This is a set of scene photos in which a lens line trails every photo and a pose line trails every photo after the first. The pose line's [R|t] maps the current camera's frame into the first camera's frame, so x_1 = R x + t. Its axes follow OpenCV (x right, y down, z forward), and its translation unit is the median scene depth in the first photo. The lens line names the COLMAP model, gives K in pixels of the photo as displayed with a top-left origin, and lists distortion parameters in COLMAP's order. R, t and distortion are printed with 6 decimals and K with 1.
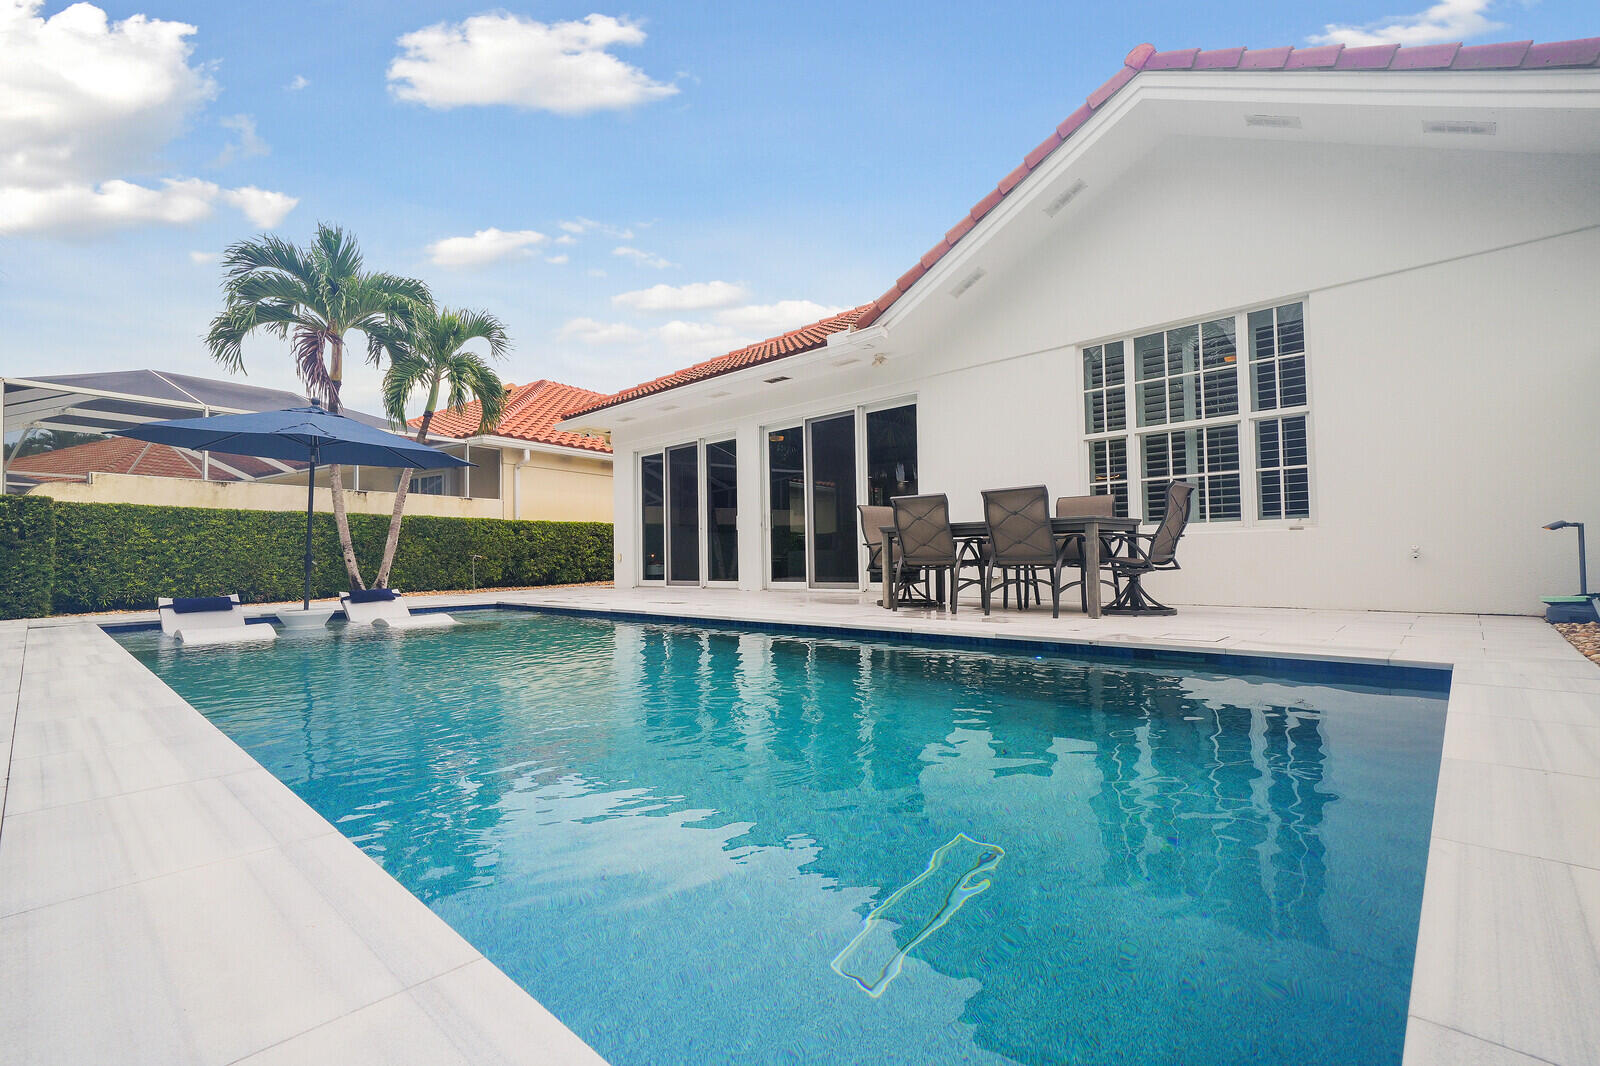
lens RADIAL K [[719.7, 0, 803.9], [0, 719.7, 536.2], [0, 0, 1]] dist [0.003497, 0.001790]
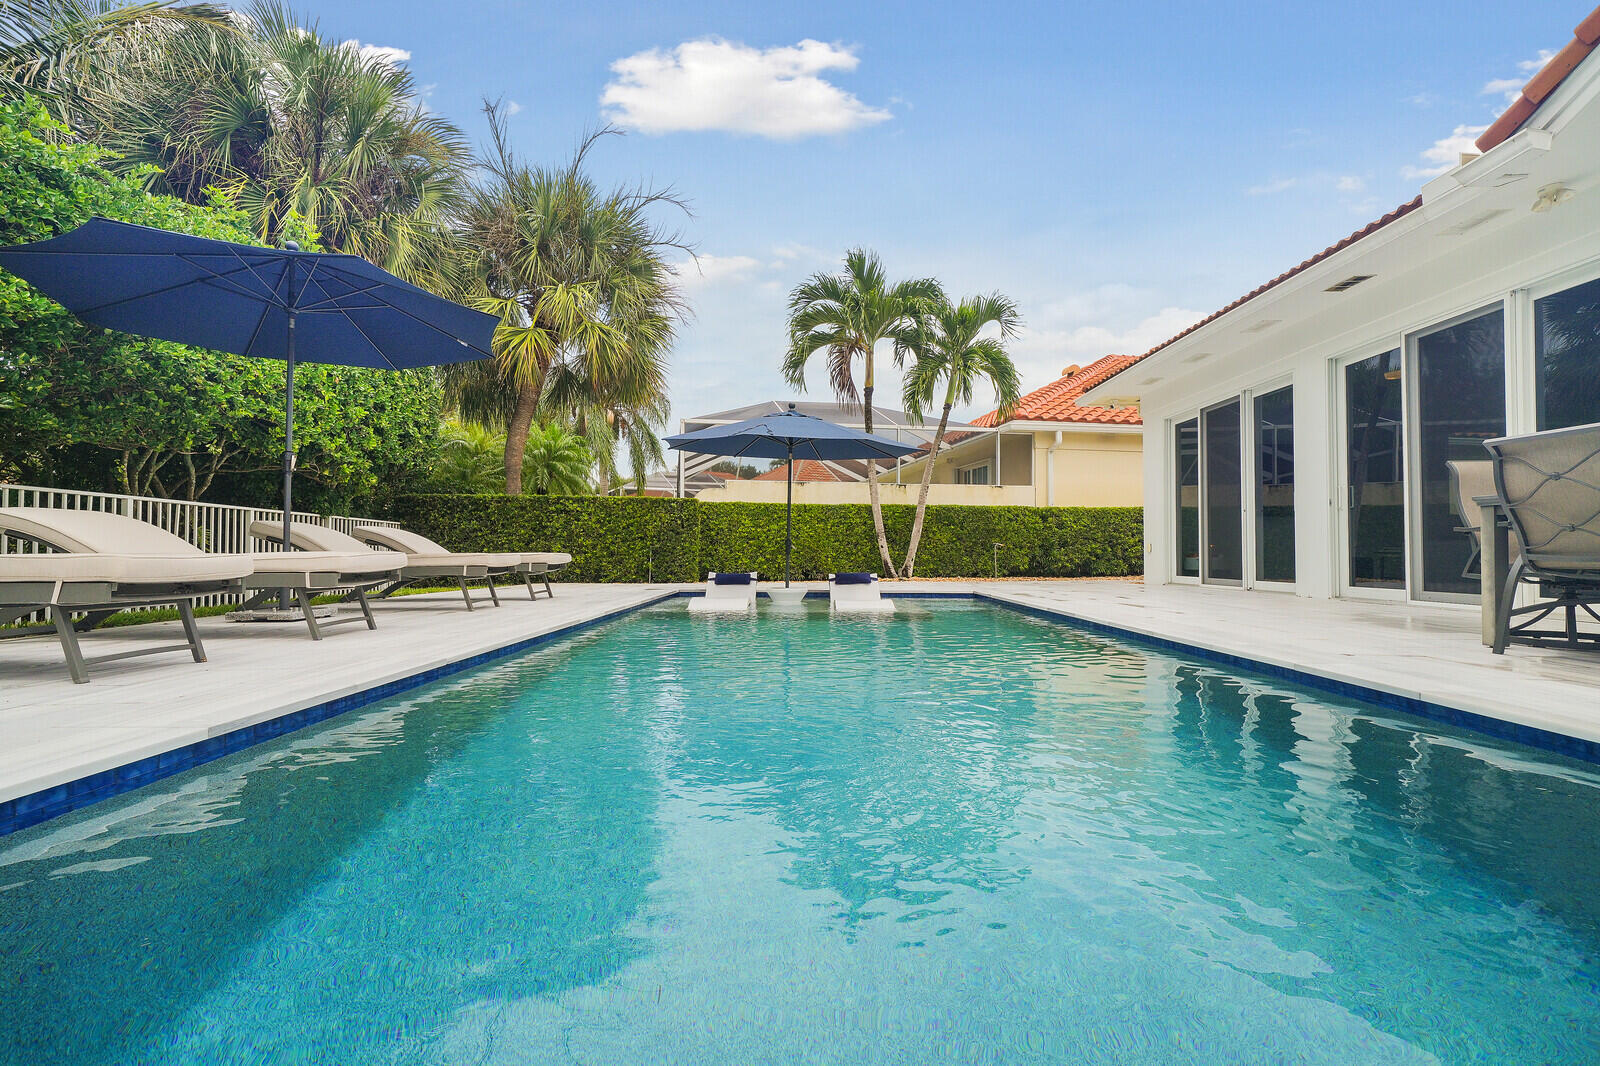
lens RADIAL K [[719.7, 0, 784.9], [0, 719.7, 536.5], [0, 0, 1]] dist [0.003497, 0.001790]
pose [[0.663686, 0.003522, -0.748003, 0.110677], [0.007692, 0.999904, 0.011533, 0.004270], [0.747972, -0.013408, 0.663595, 0.154929]]
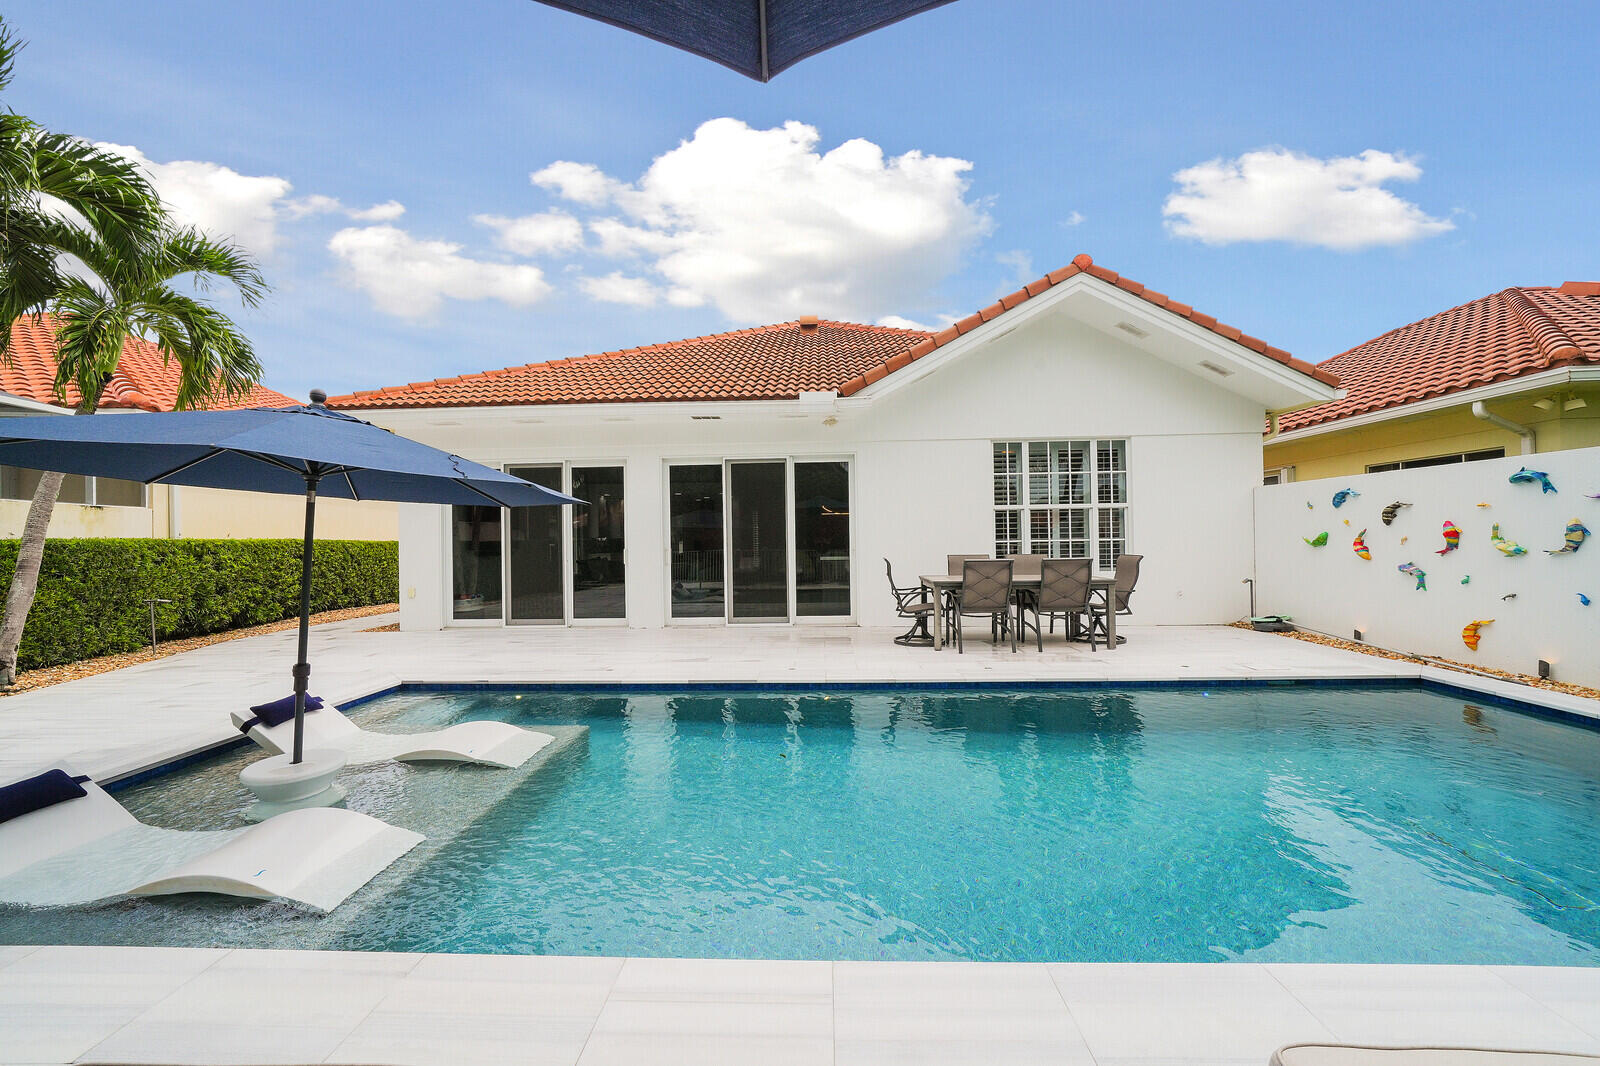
lens RADIAL K [[622.8, 0, 806.2], [0, 622.8, 544.5], [0, 0, 1]] dist [-0.009142, 0.000808]
pose [[0.751493, 0.004969, 0.659722, -0.471172], [-0.021708, 0.999616, 0.017199, -0.055448], [-0.659383, -0.027246, 0.751313, 0.238323]]
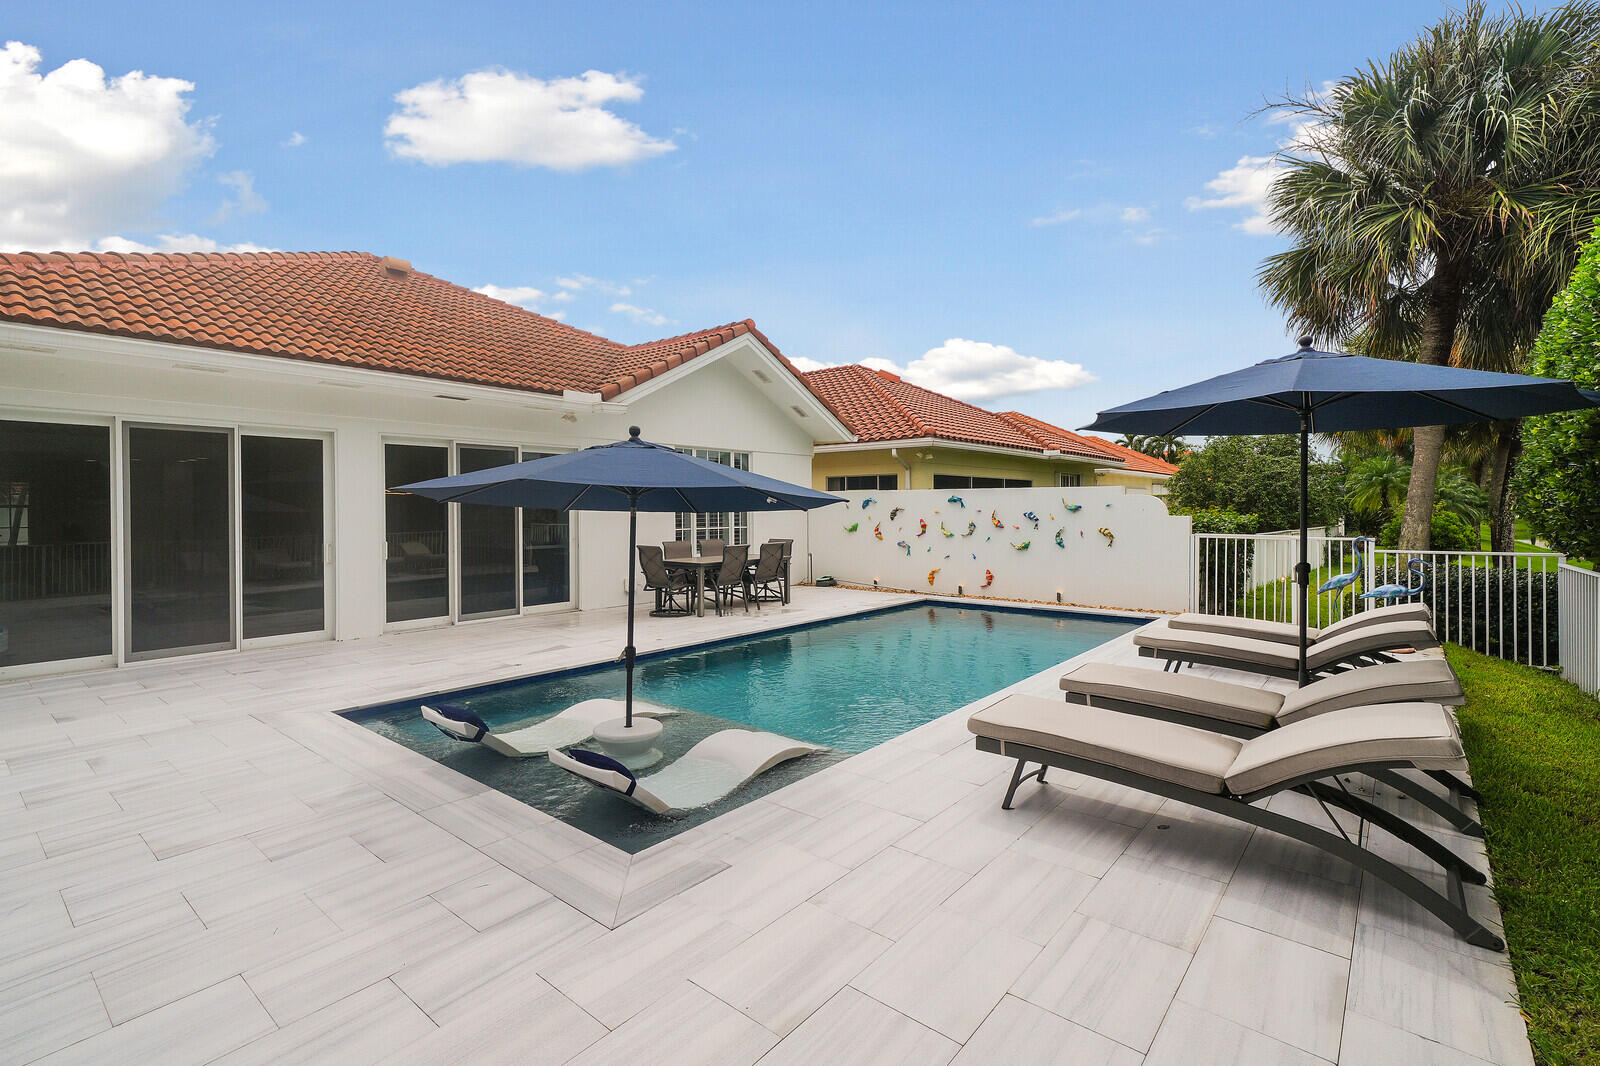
lens RADIAL K [[719.7, 0, 809.1], [0, 719.7, 532.9], [0, 0, 1]] dist [0.003497, 0.001790]
pose [[-0.063811, -0.006256, 0.997942, -0.918113], [-0.024466, 0.999690, 0.004703, -0.056760], [-0.997662, -0.024115, -0.063944, 0.563153]]
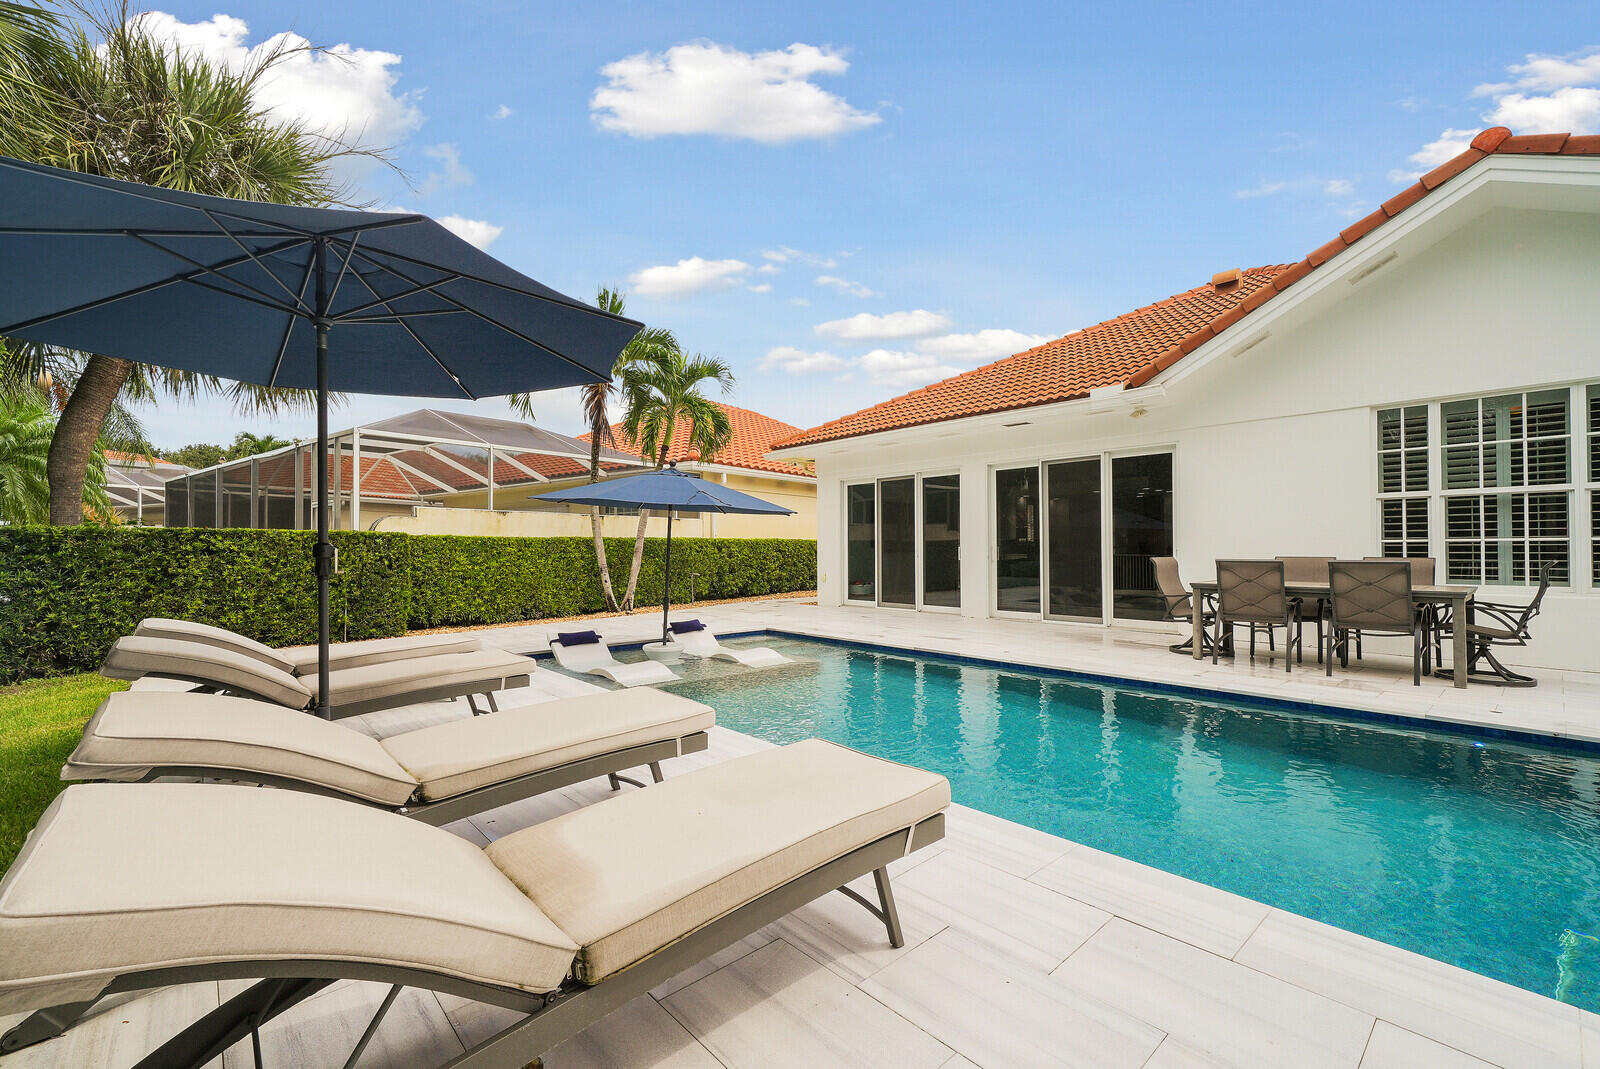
lens RADIAL K [[693.6, 0, 796.2], [0, 693.6, 542.5], [0, 0, 1]] dist [0.000408, 0.000673]
pose [[0.996018, 0.012492, -0.088268, -0.253739], [-0.010245, 0.999613, 0.025869, -0.061216], [0.088557, -0.024862, 0.995761, -0.055210]]
